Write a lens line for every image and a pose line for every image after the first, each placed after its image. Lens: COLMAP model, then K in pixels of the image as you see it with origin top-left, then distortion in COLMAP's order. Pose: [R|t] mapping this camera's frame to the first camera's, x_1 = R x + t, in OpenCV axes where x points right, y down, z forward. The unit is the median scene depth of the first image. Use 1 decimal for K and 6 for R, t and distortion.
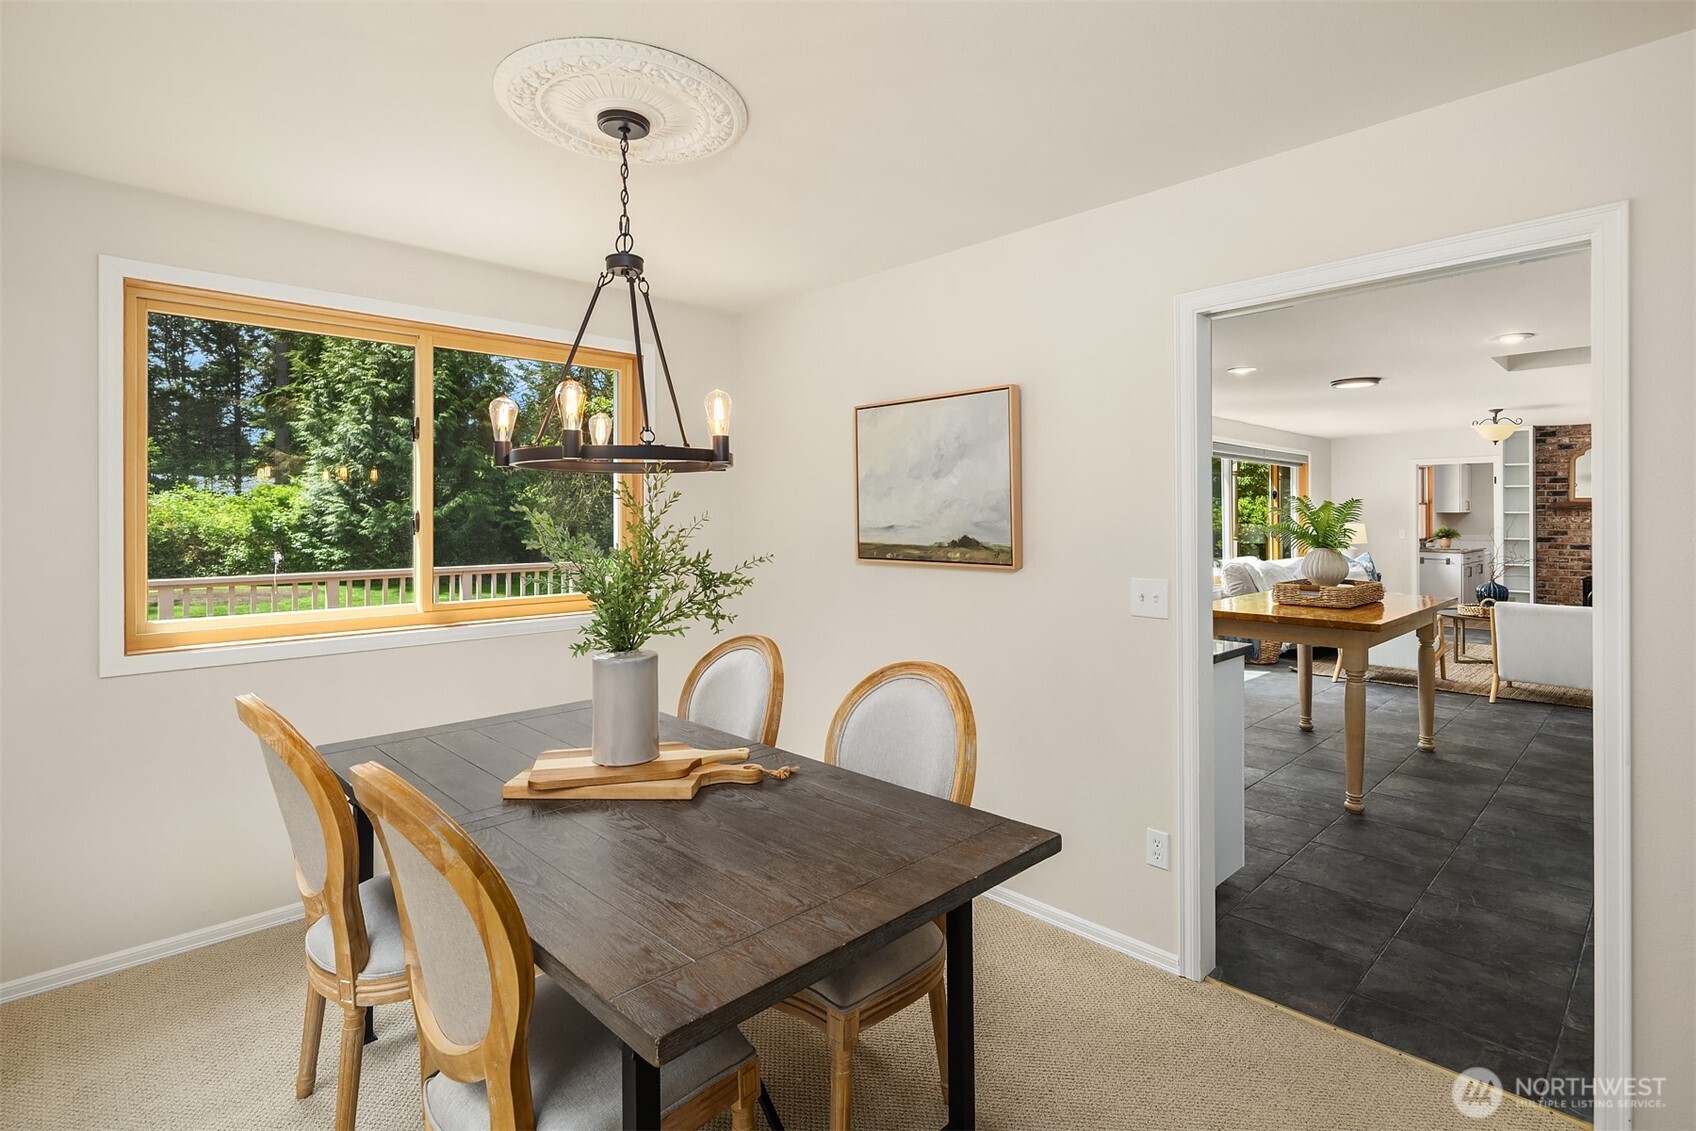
lens RADIAL K [[819.0, 0, 861.9], [0, 819.0, 516.2], [0, 0, 1]] dist [0.002281, -0.003774]
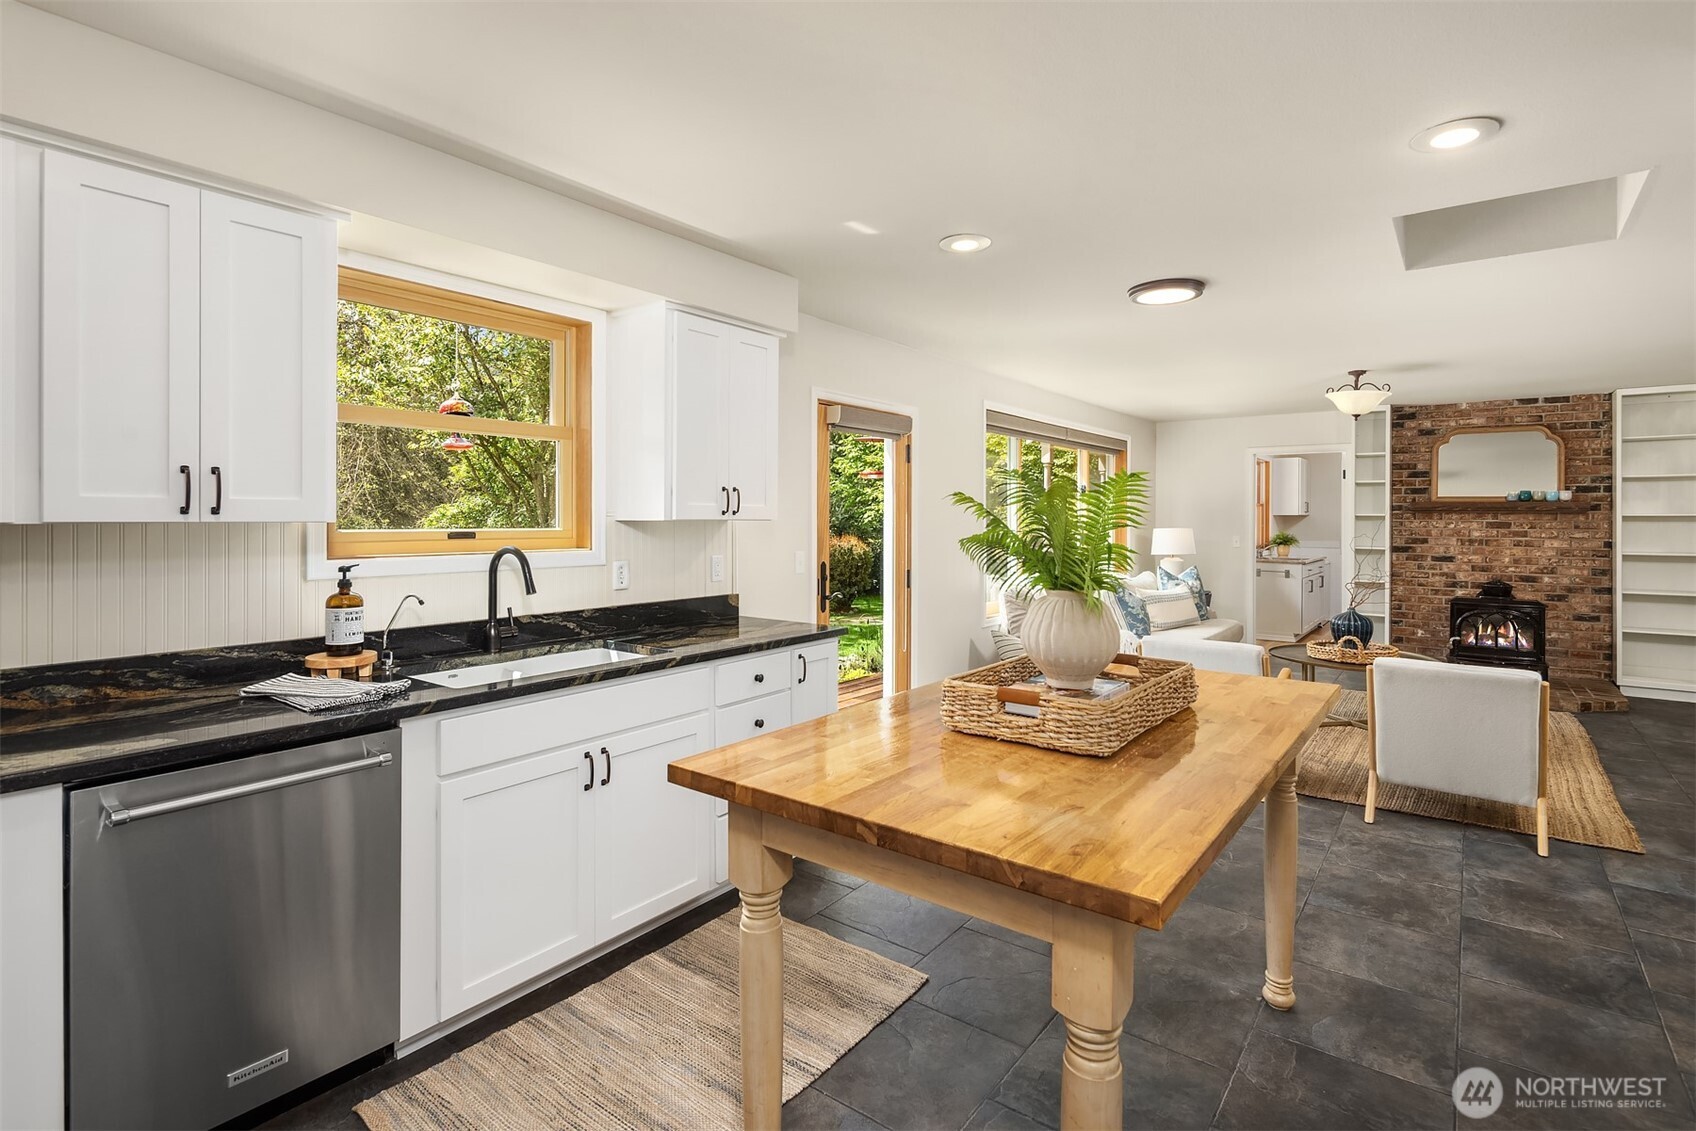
lens RADIAL K [[819.0, 0, 861.8], [0, 819.0, 523.8], [0, 0, 1]] dist [0.002281, -0.003774]
pose [[0.988246, 0.003946, 0.152819, 0.192937], [-0.005075, 0.999963, 0.006996, 0.001237], [-0.152786, -0.007689, 0.988229, 0.292324]]
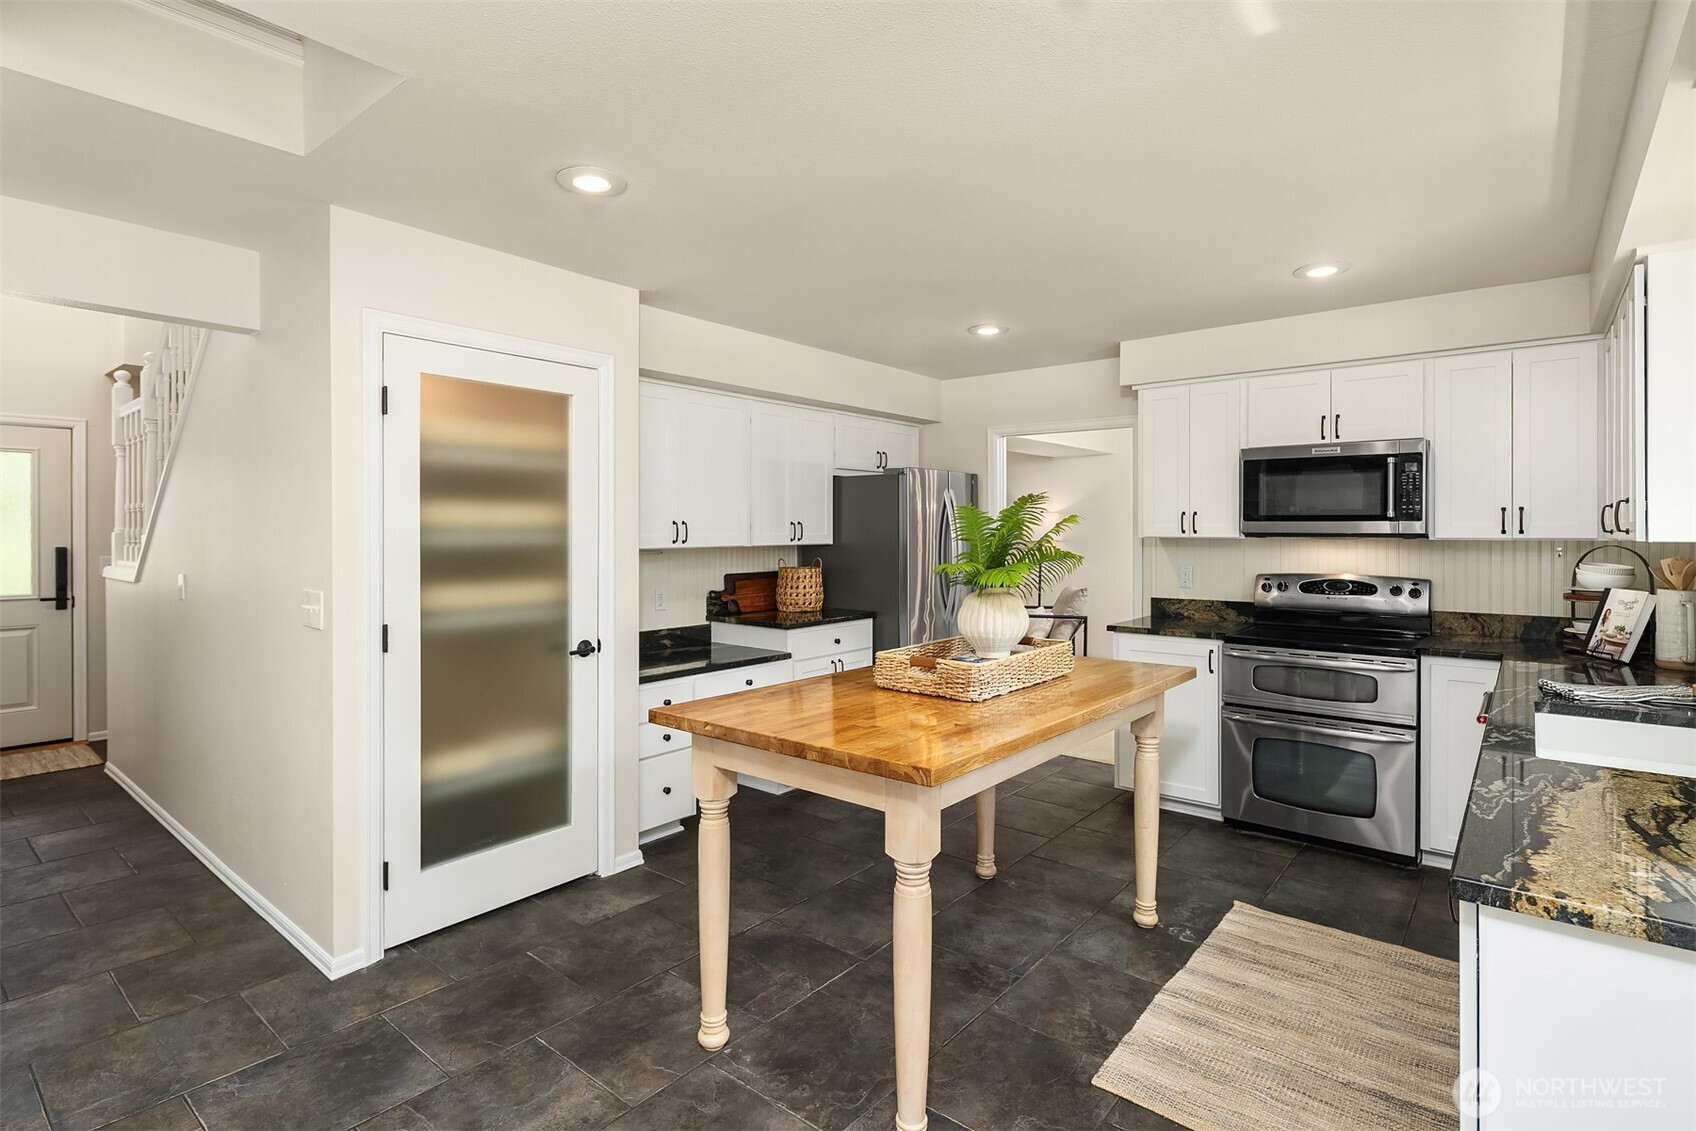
lens RADIAL K [[819.0, 0, 852.2], [0, 819.0, 539.1], [0, 0, 1]] dist [0.002281, -0.003774]
pose [[-0.994555, 0.002473, -0.104181, 0.340463], [0.001681, 0.999969, 0.007693, 0.000254], [0.104197, 0.007476, -0.994529, 0.754232]]
